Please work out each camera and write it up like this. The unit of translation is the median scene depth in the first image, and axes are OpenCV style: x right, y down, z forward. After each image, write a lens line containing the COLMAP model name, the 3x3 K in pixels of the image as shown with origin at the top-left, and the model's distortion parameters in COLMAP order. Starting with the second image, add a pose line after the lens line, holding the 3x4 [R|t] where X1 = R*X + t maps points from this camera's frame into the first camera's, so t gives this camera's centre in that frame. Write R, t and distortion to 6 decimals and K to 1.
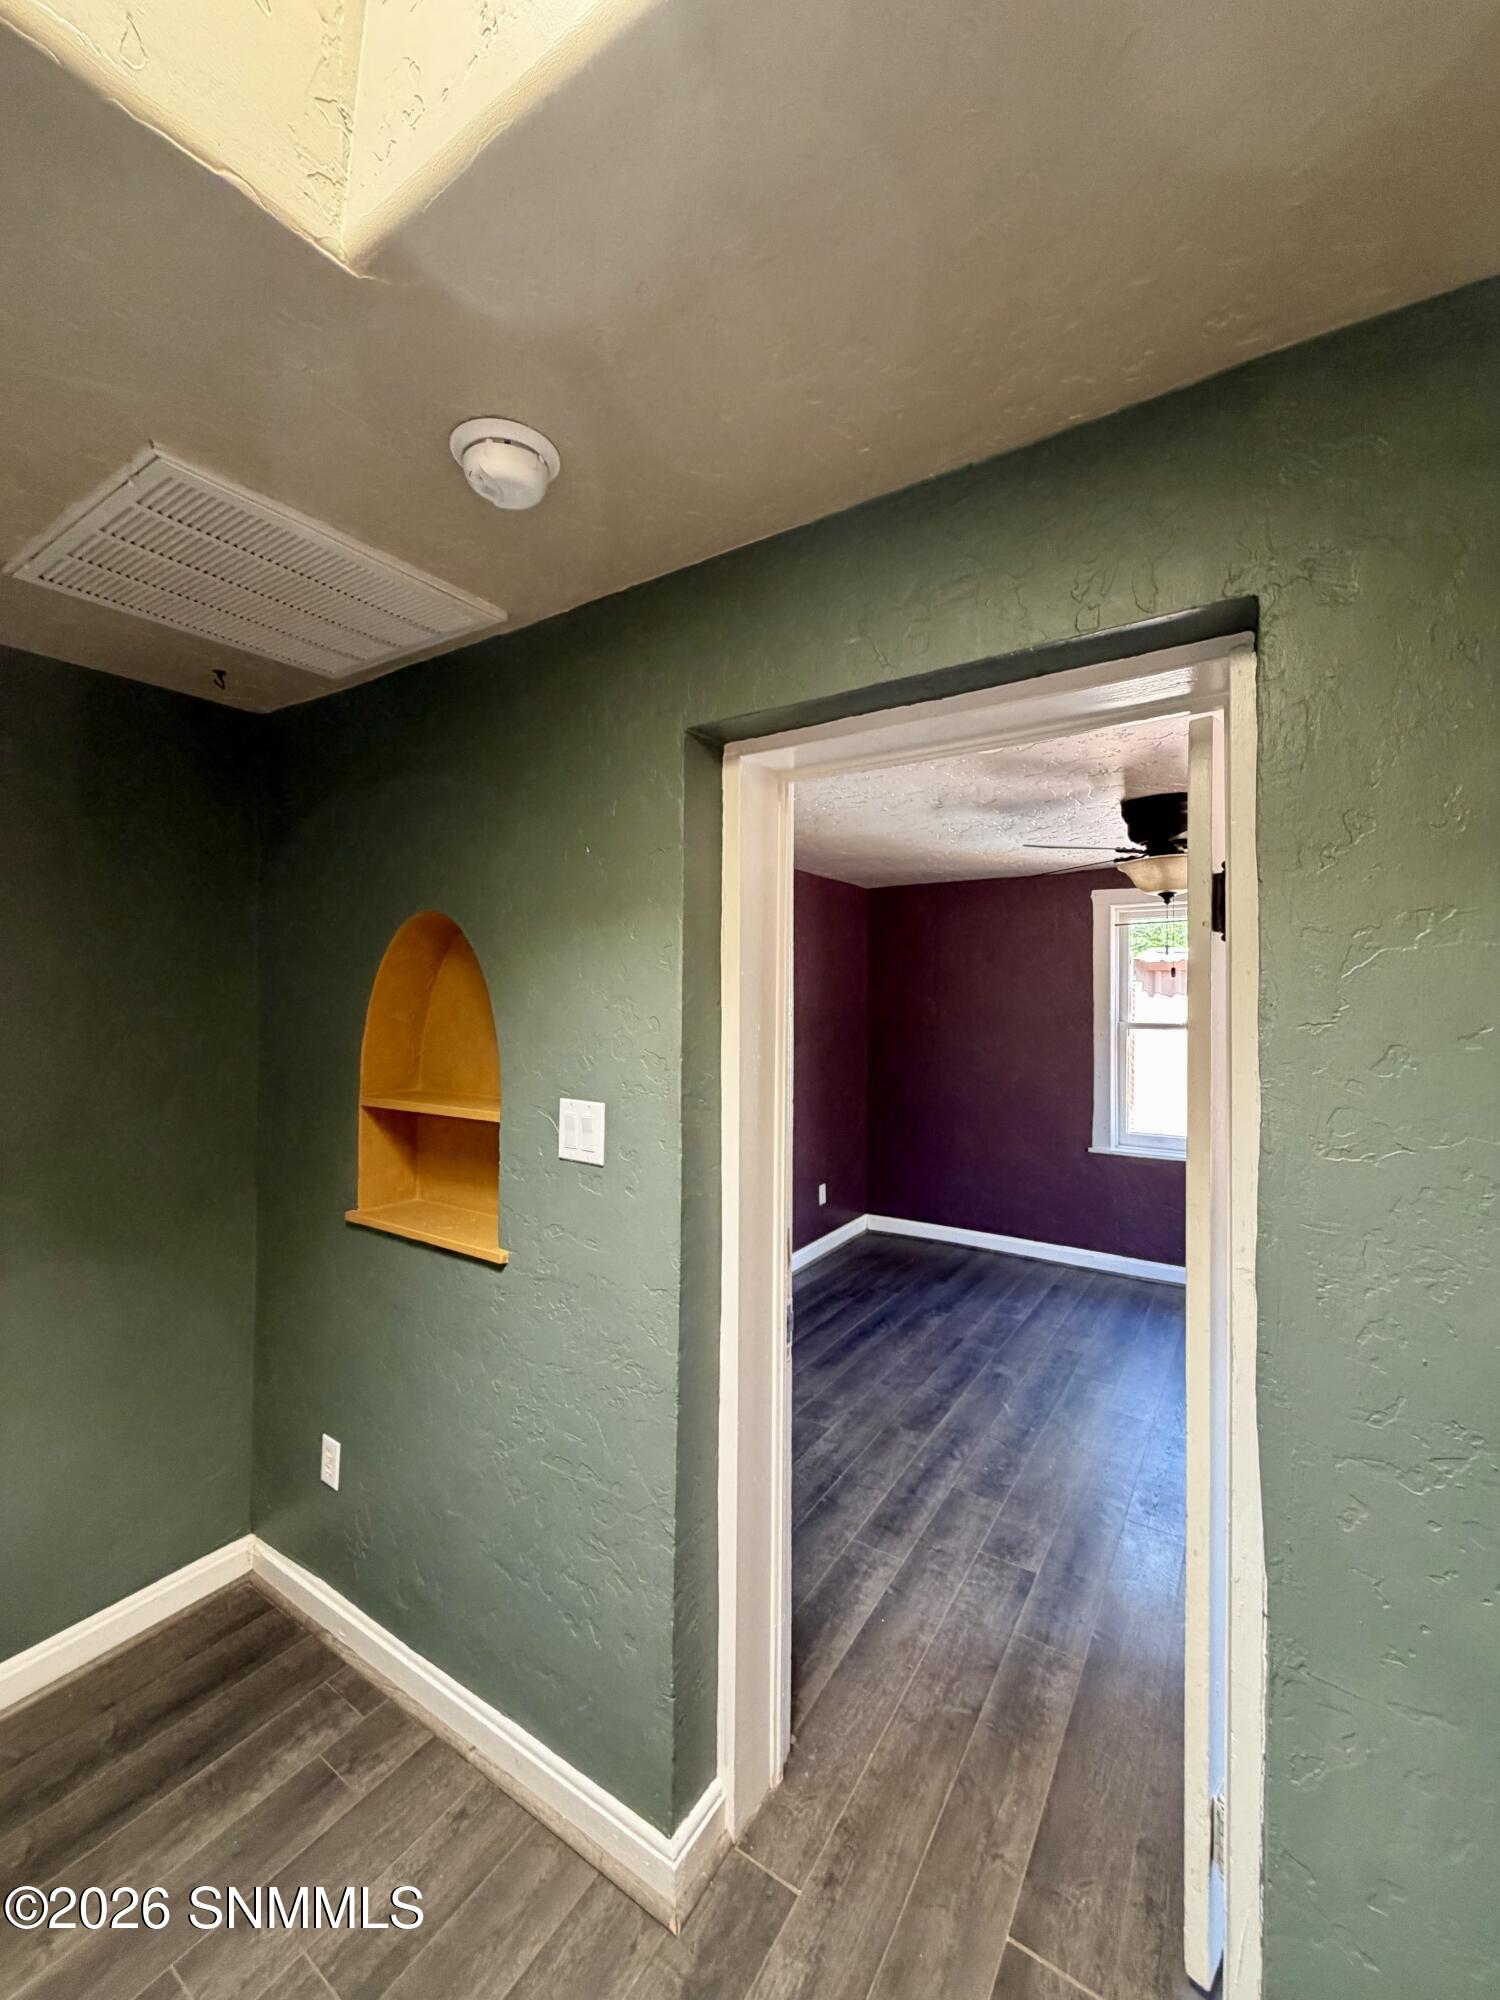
lens RADIAL K [[794.3, 0, 751.4], [0, 794.3, 995.0], [0, 0, 1]] dist [0.001073, 0.000454]
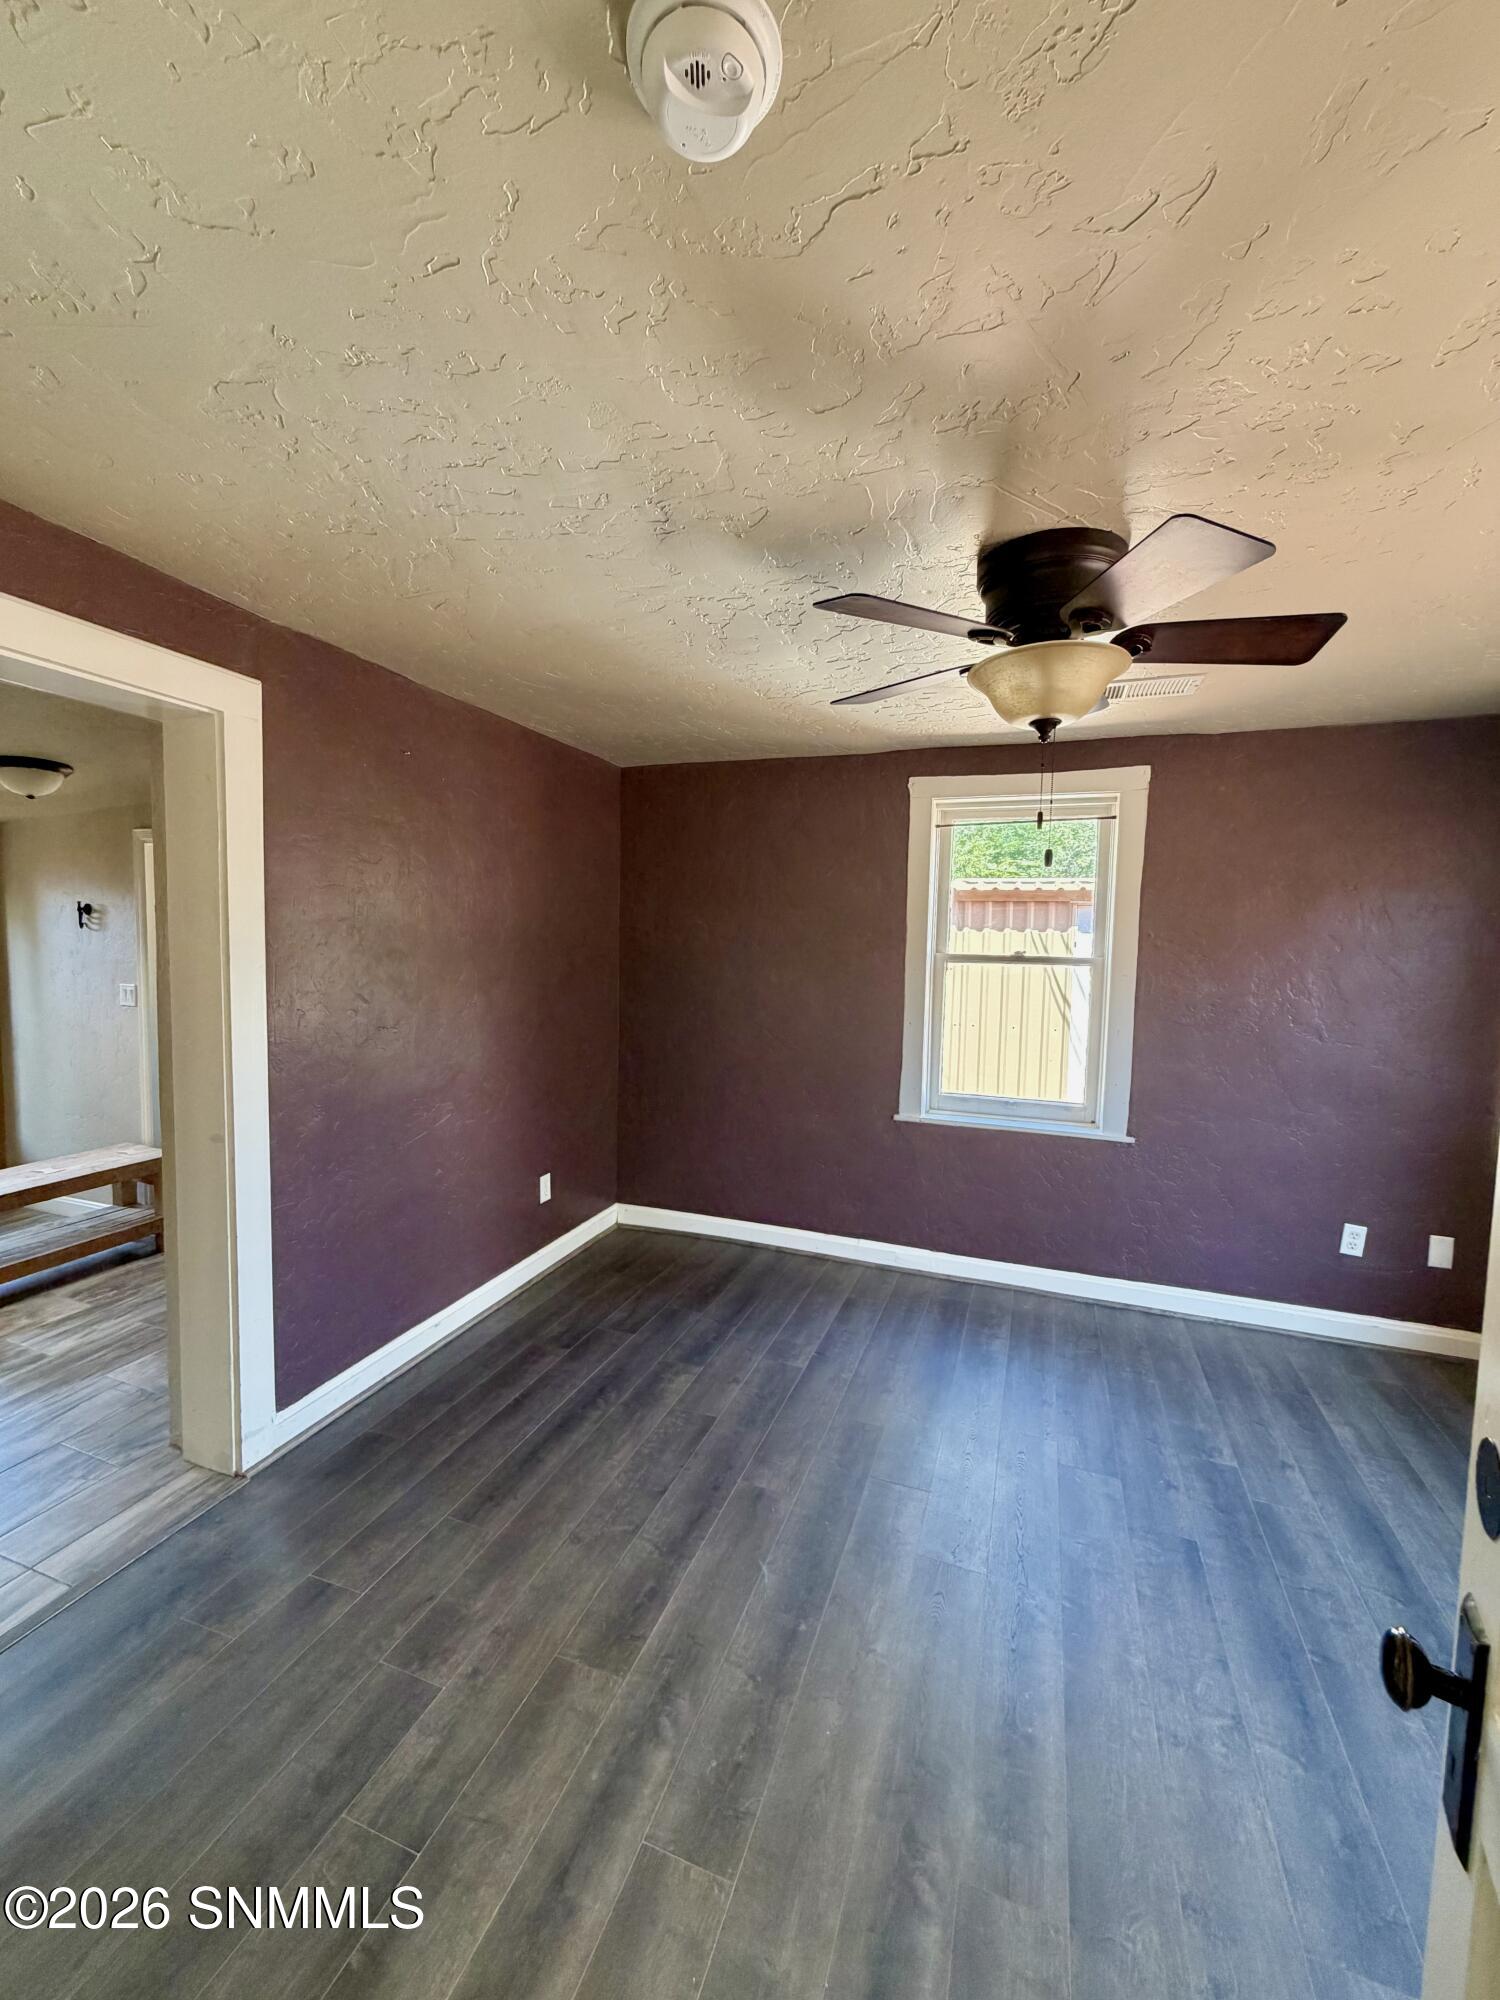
lens RADIAL K [[794.3, 0, 746.3], [0, 794.3, 993.5], [0, 0, 1]] dist [0.001073, 0.000454]
pose [[0.974328, 0.002856, 0.225113, 0.136988], [-0.019527, 0.997223, 0.071866, 0.027140], [-0.224283, -0.074417, 0.971679, 0.362117]]
